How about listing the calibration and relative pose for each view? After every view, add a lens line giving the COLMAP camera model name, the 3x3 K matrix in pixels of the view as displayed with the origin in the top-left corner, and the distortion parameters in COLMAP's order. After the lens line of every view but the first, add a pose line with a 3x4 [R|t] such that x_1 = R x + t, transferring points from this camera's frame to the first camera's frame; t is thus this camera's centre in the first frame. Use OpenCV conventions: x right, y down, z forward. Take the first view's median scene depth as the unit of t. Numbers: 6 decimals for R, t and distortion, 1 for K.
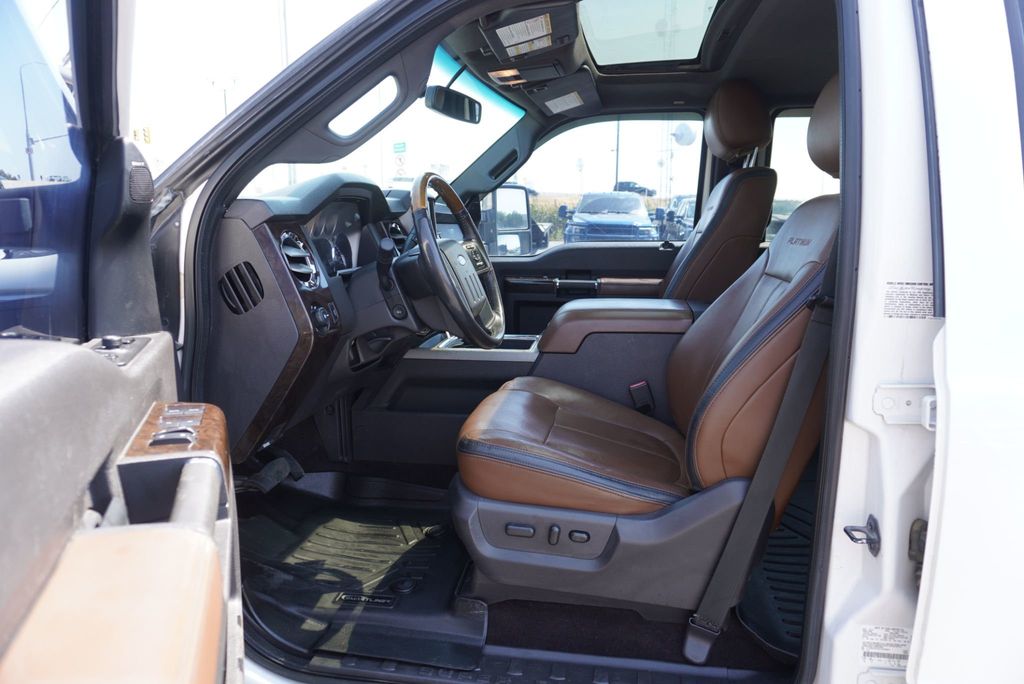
lens RADIAL K [[694.6, 0, 514.2], [0, 694.6, 348.3], [0, 0, 1]] dist [-0.048788, 0.032951]
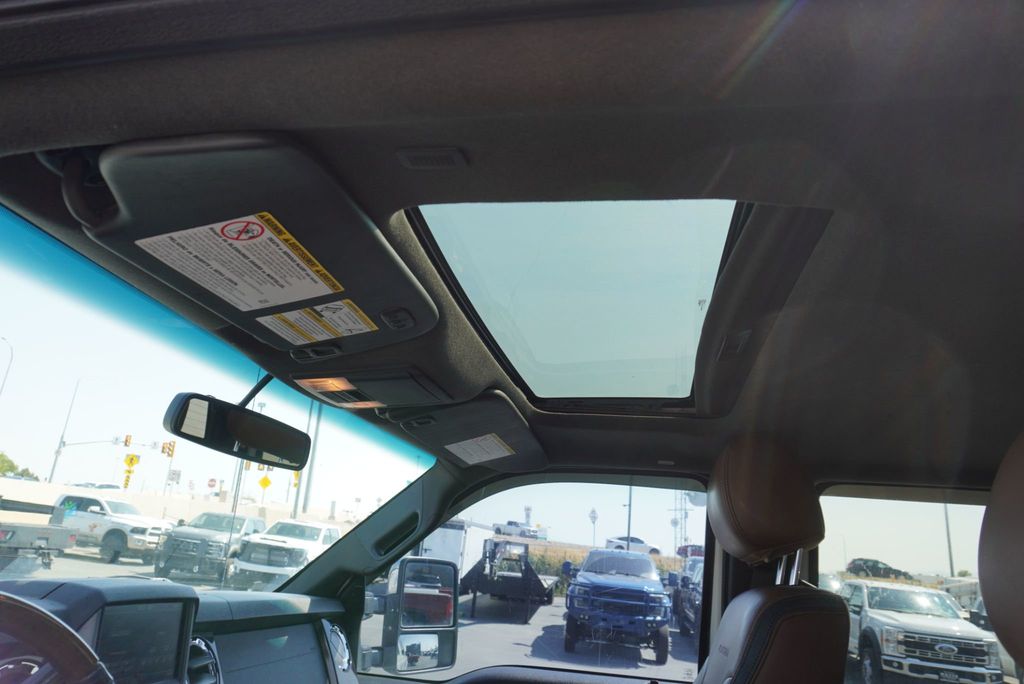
lens RADIAL K [[694.6, 0, 512.1], [0, 694.6, 339.5], [0, 0, 1]] dist [-0.048788, 0.032951]
pose [[0.996269, 0.074185, -0.044106, 0.046062], [-0.086248, 0.874535, -0.477232, -0.054532], [0.003169, 0.479255, 0.877670, 0.150520]]
